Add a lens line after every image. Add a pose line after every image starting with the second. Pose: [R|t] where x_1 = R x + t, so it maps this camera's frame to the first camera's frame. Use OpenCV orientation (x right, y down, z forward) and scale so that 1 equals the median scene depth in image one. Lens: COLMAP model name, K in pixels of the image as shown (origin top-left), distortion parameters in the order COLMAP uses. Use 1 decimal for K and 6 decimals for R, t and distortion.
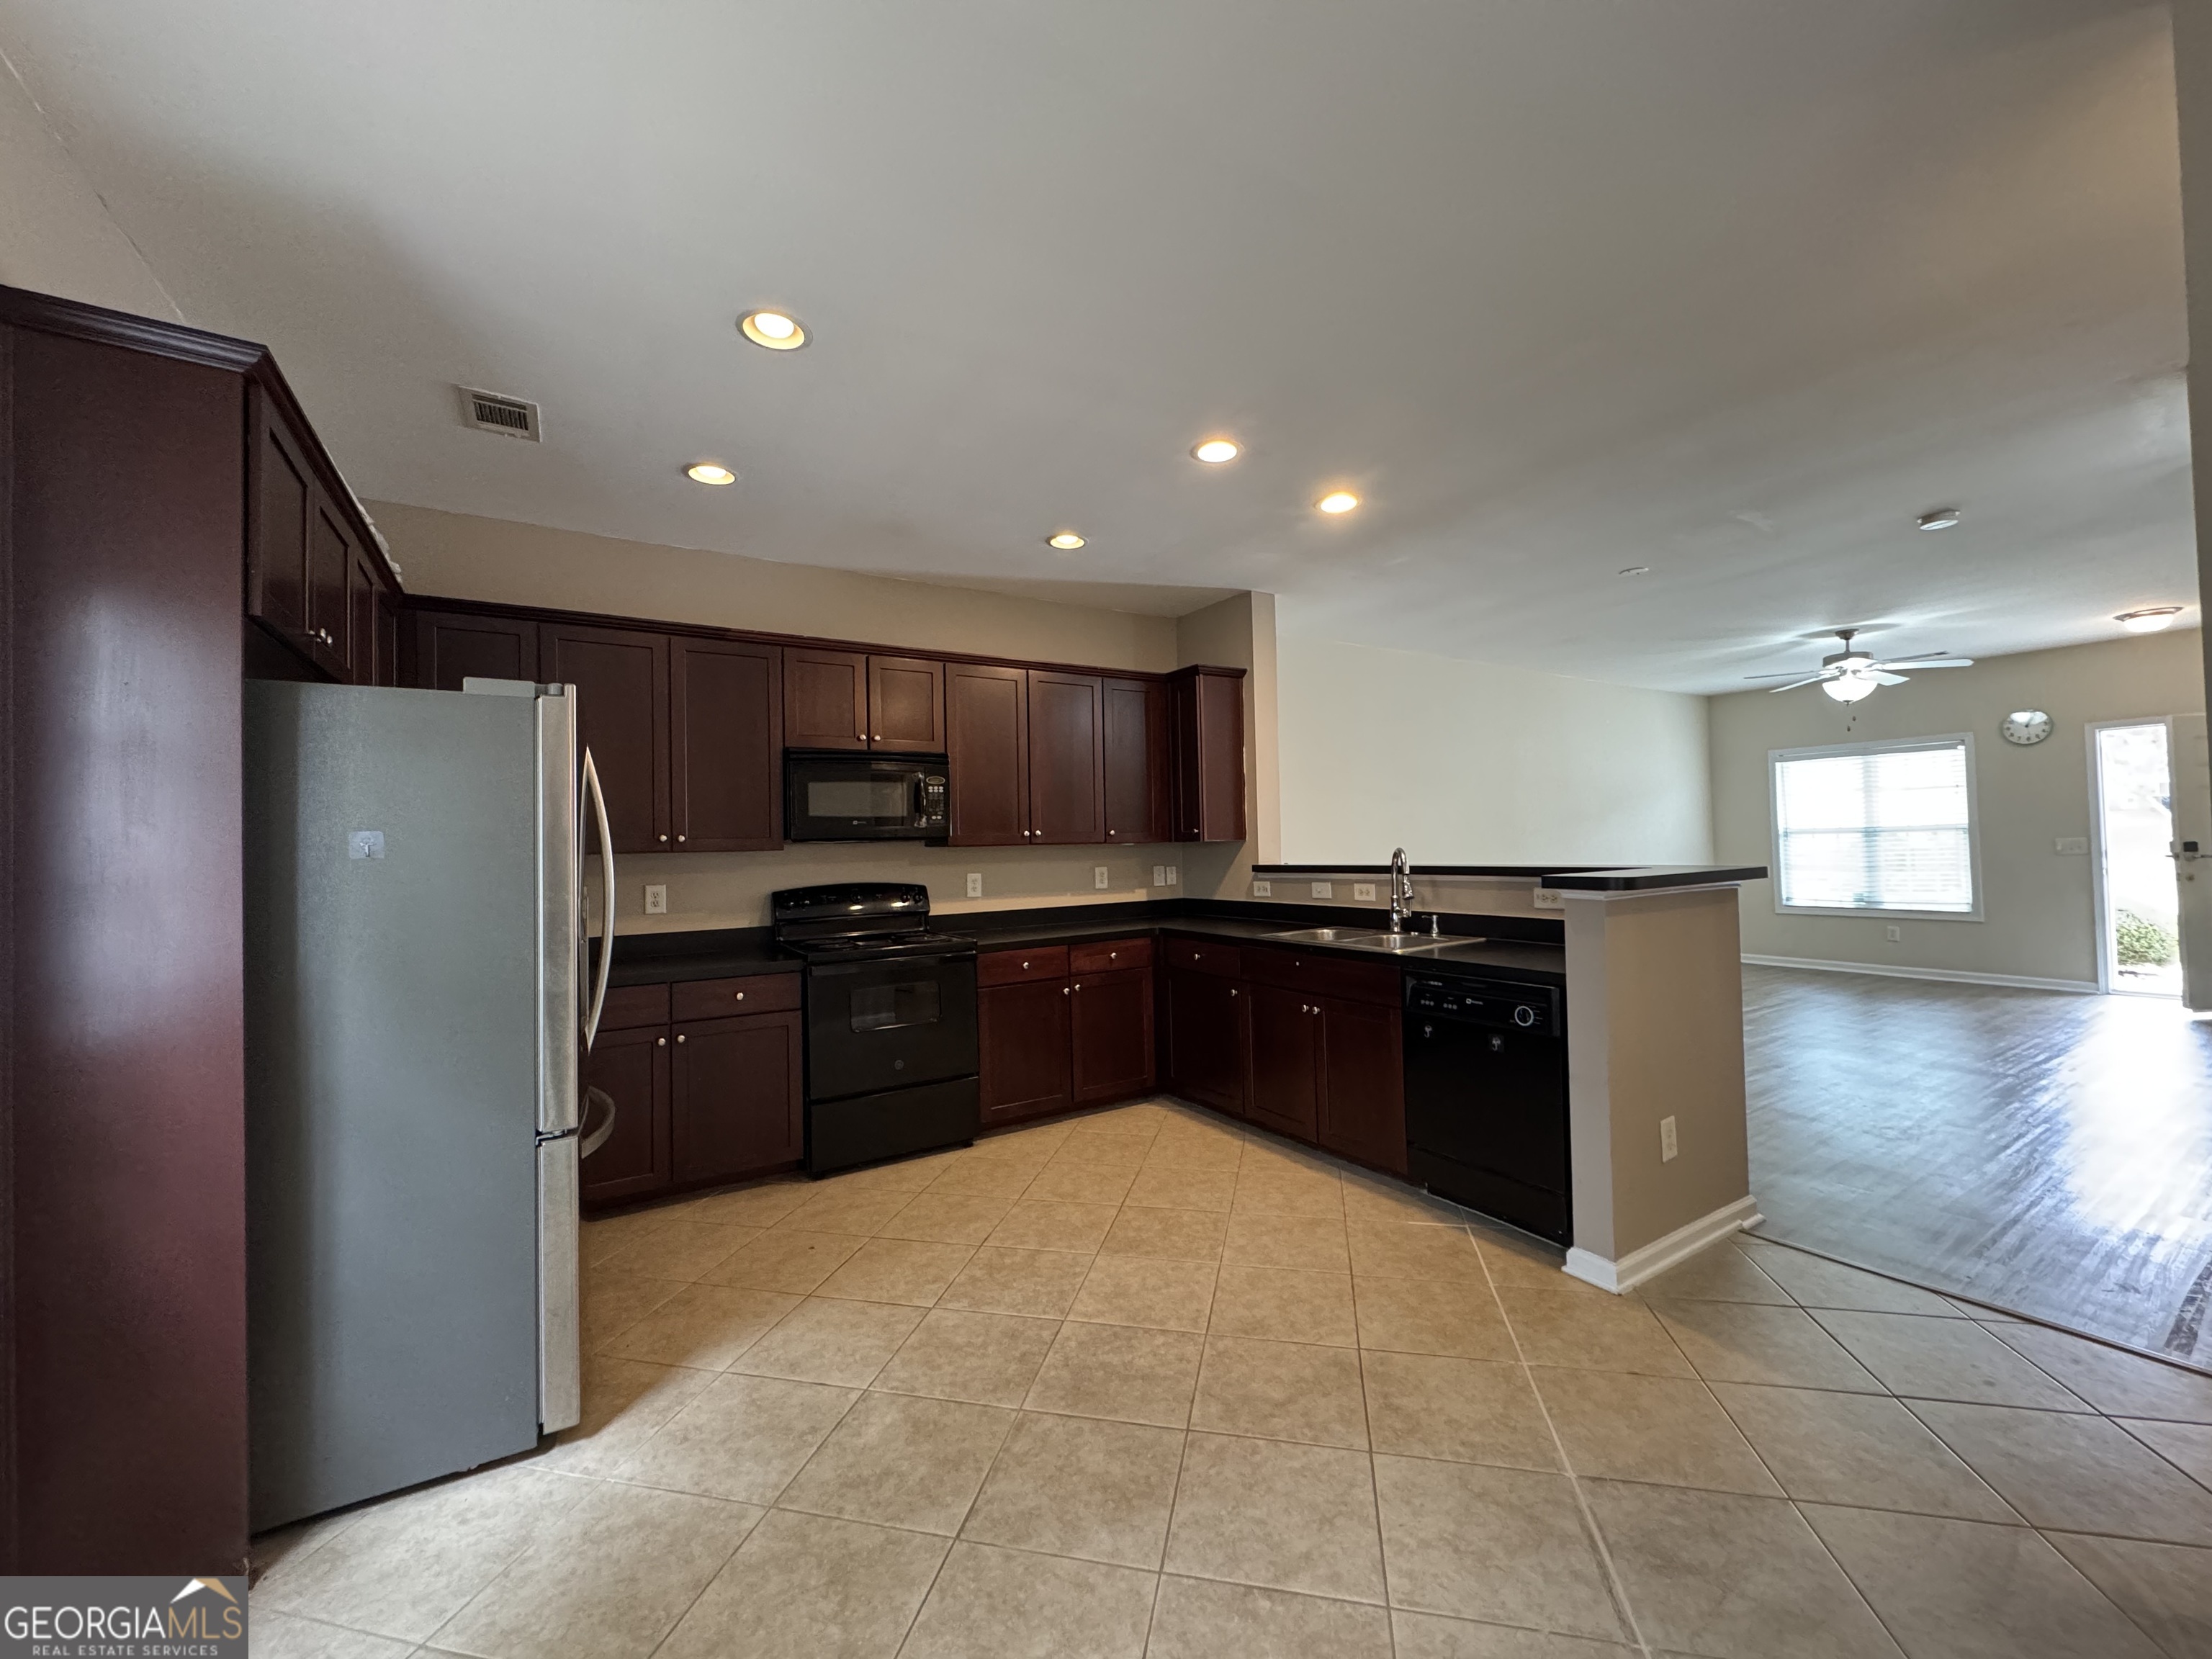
lens RADIAL K [[882.1, 0, 1106.0], [0, 882.1, 829.5], [0, 0, 1]] dist [-0.002389, -0.000663]
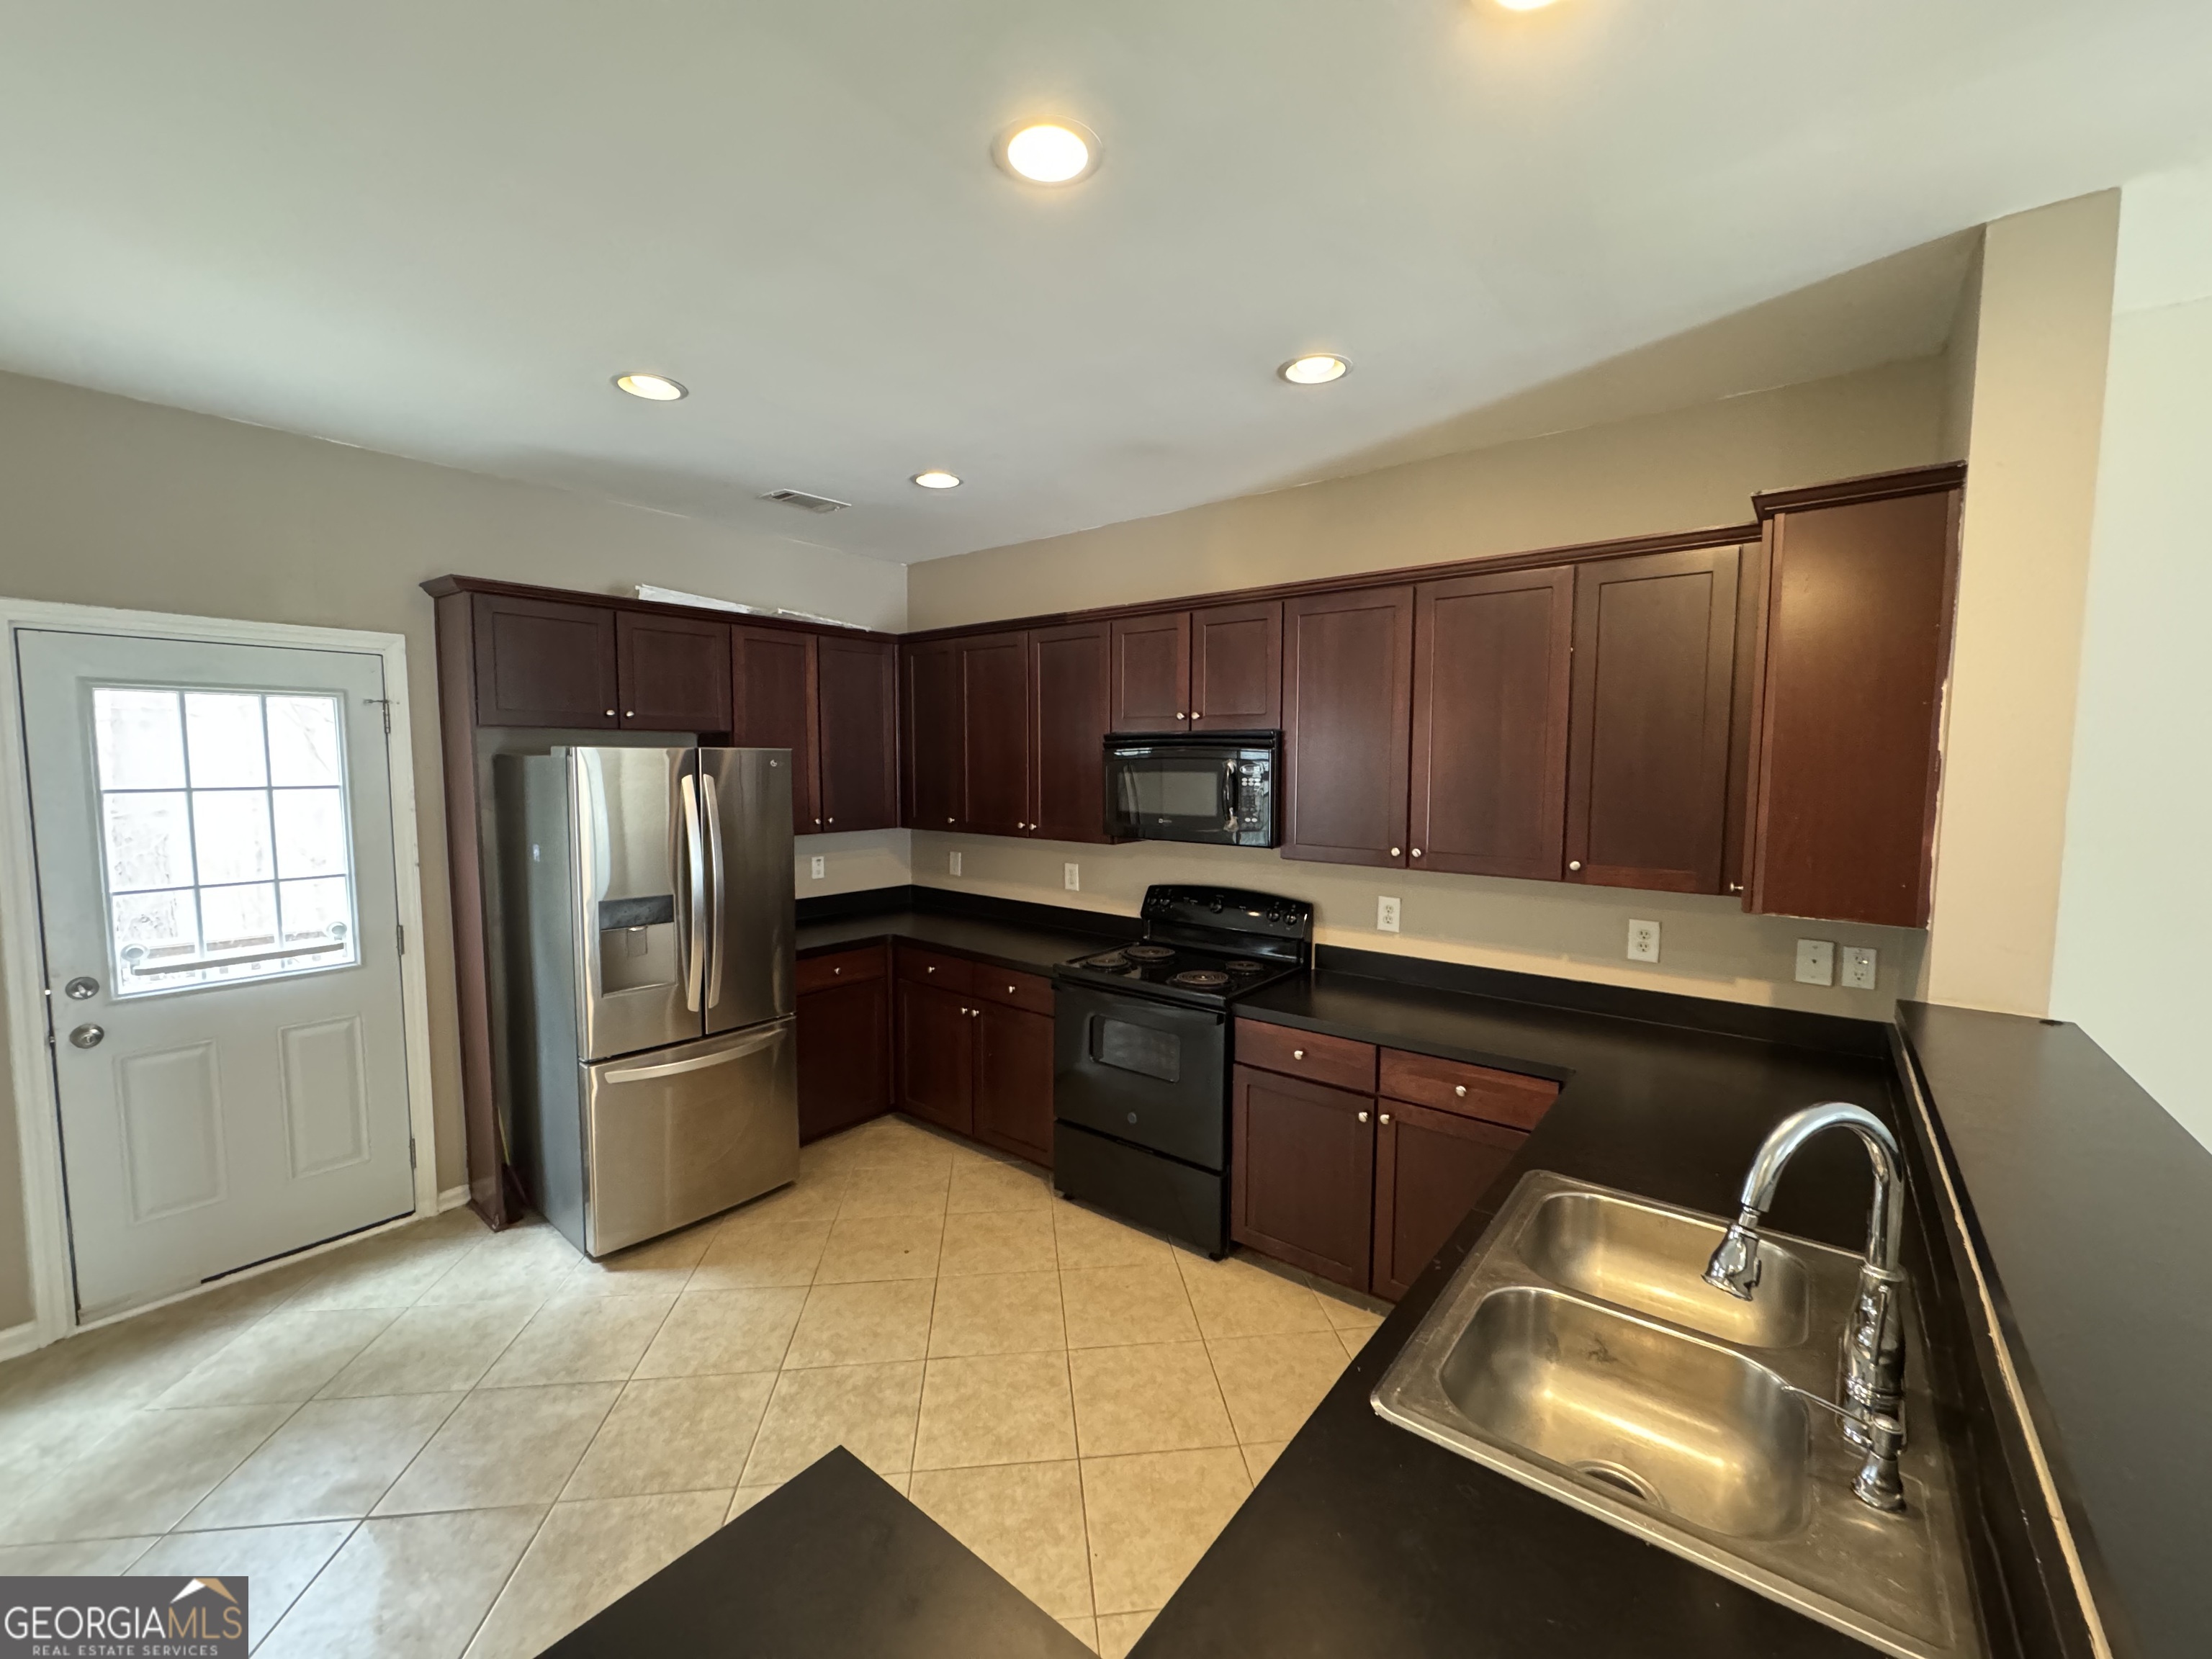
lens RADIAL K [[882.1, 0, 1106.0], [0, 882.1, 829.5], [0, 0, 1]] dist [-0.002389, -0.000663]
pose [[0.328425, 0.099655, -0.939258, 0.484033], [0.004858, 0.994227, 0.107186, -0.089280], [0.944517, -0.039765, 0.326045, 0.670397]]
